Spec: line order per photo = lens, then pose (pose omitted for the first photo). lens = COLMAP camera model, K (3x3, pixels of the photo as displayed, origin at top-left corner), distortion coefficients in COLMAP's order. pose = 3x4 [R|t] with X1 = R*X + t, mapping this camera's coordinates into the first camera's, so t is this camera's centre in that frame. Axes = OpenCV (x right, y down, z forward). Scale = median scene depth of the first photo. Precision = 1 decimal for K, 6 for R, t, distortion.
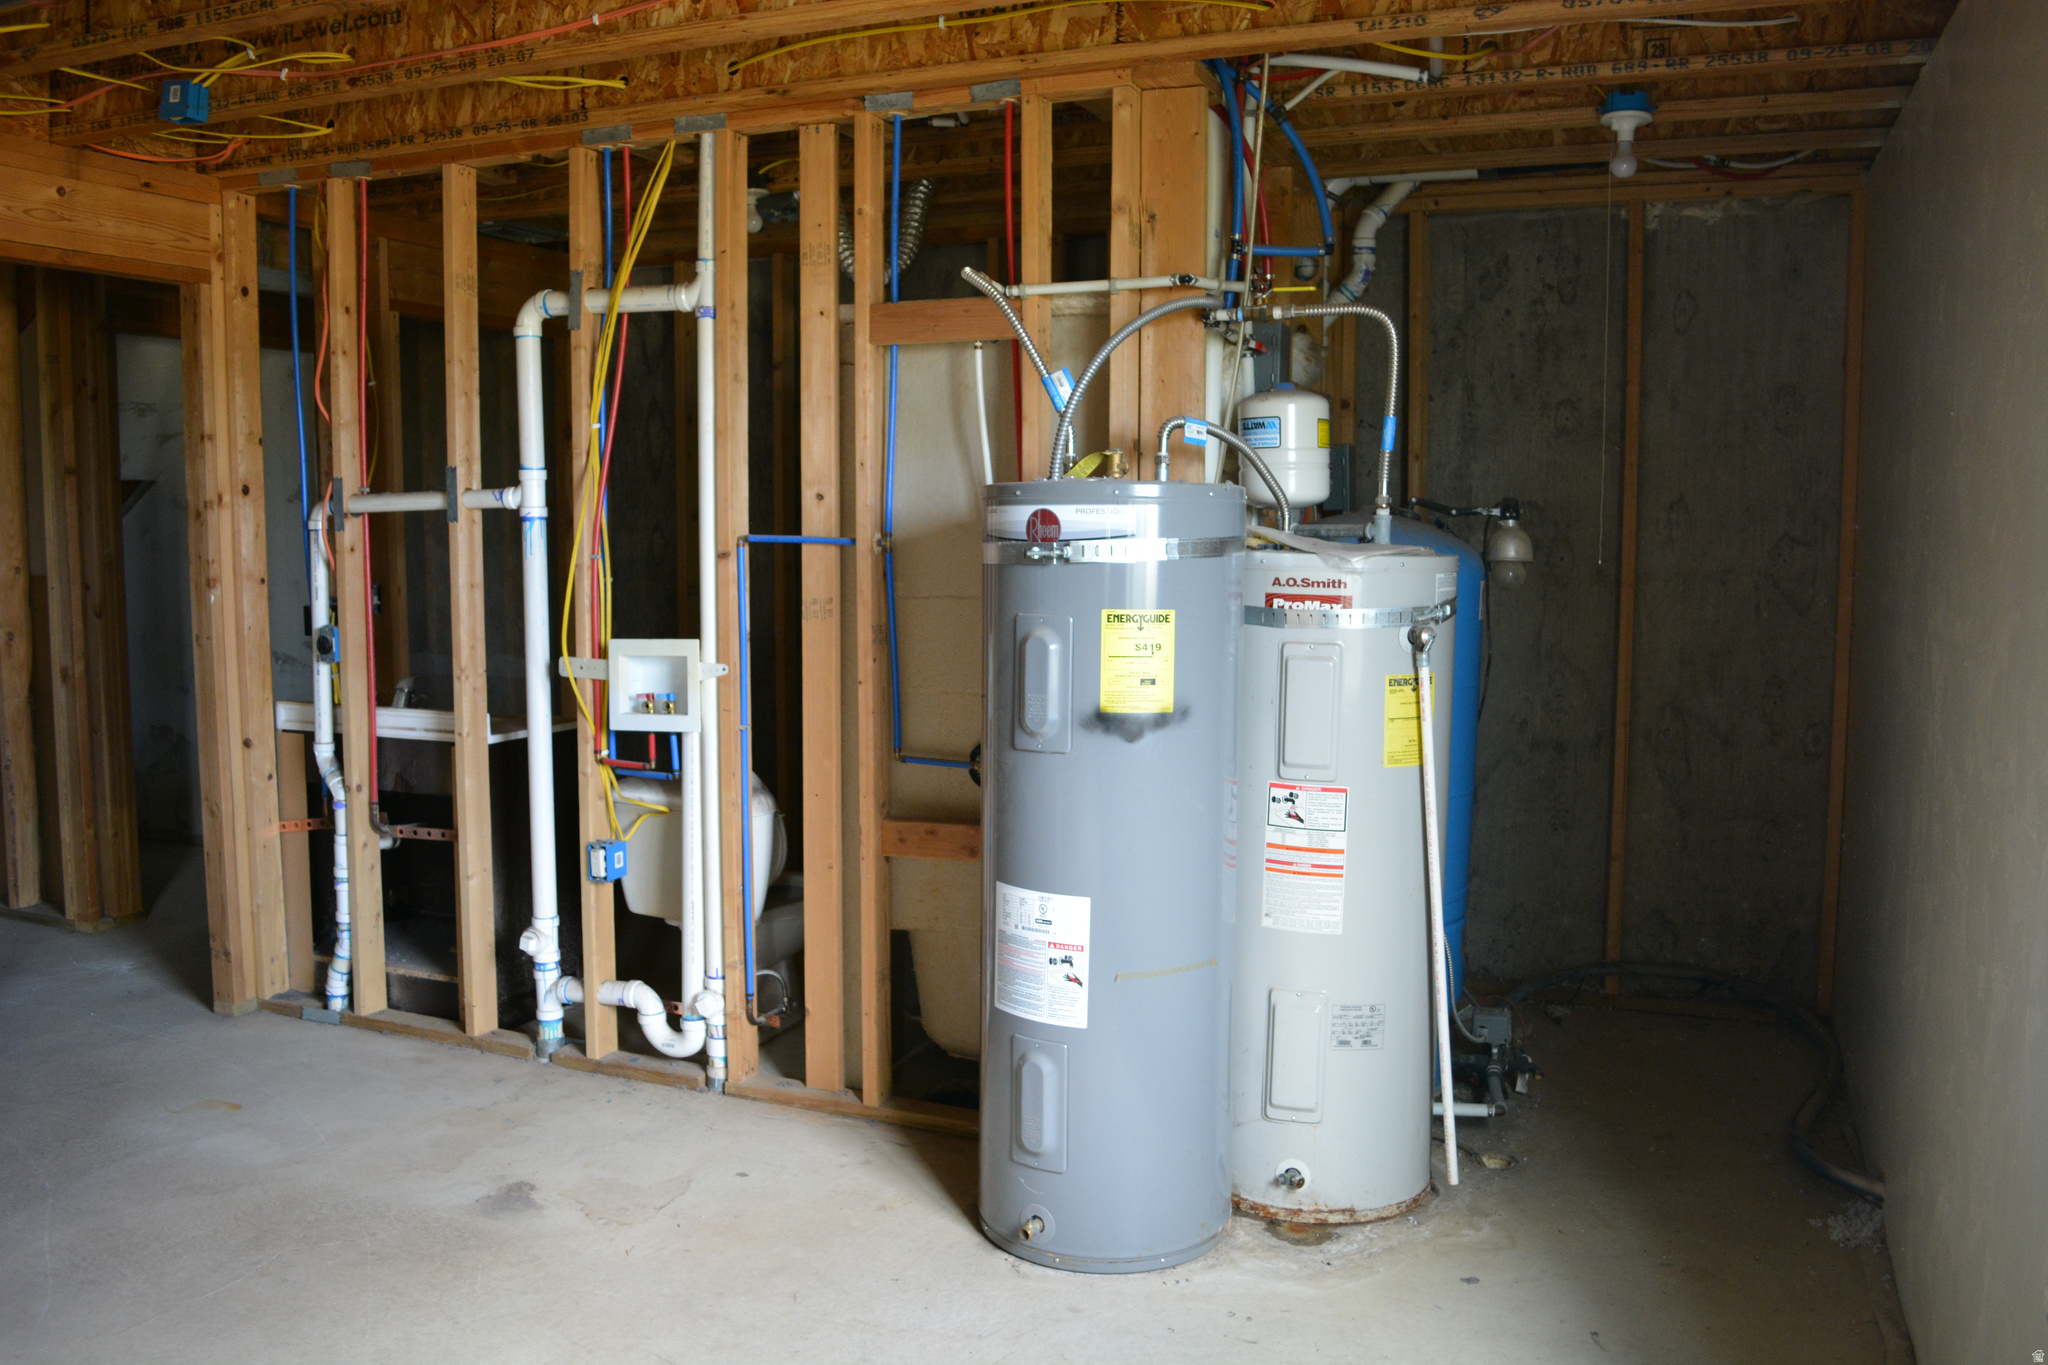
lens RADIAL K [[1610.6, 0, 1024.0], [0, 1610.6, 682.5], [0, 0, 1]] dist [-0.085731, 0.001543]
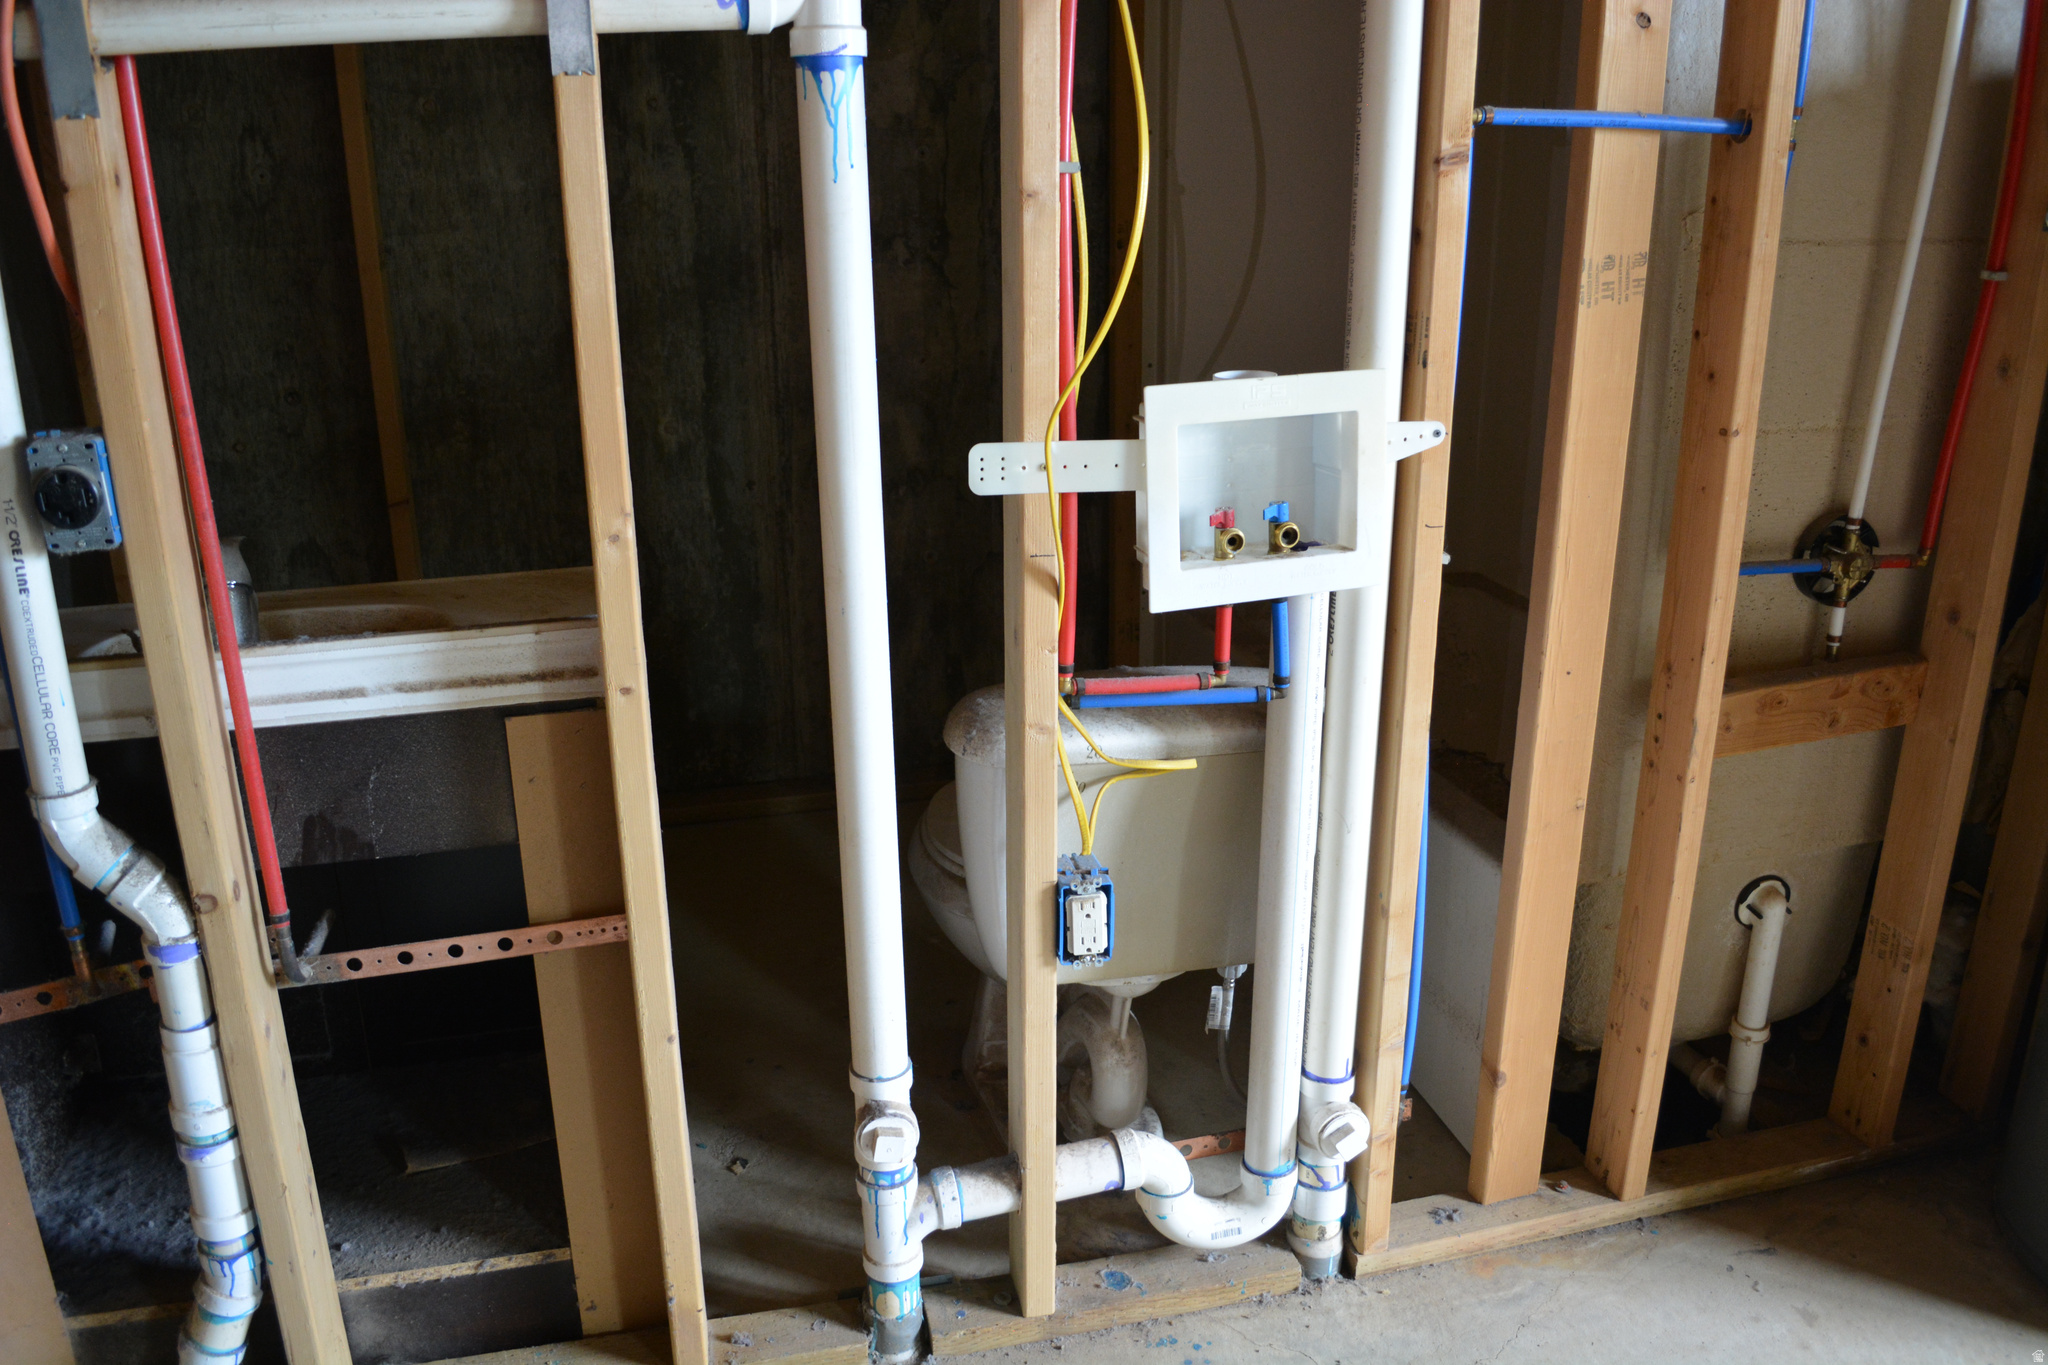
lens RADIAL K [[1610.6, 0, 1024.0], [0, 1610.6, 682.5], [0, 0, 1]] dist [-0.085731, 0.001543]
pose [[0.798883, -0.204473, 0.565664, -0.500681], [0.070036, 0.965670, 0.250154, -0.055190], [-0.597395, -0.160227, 0.785778, 0.679195]]
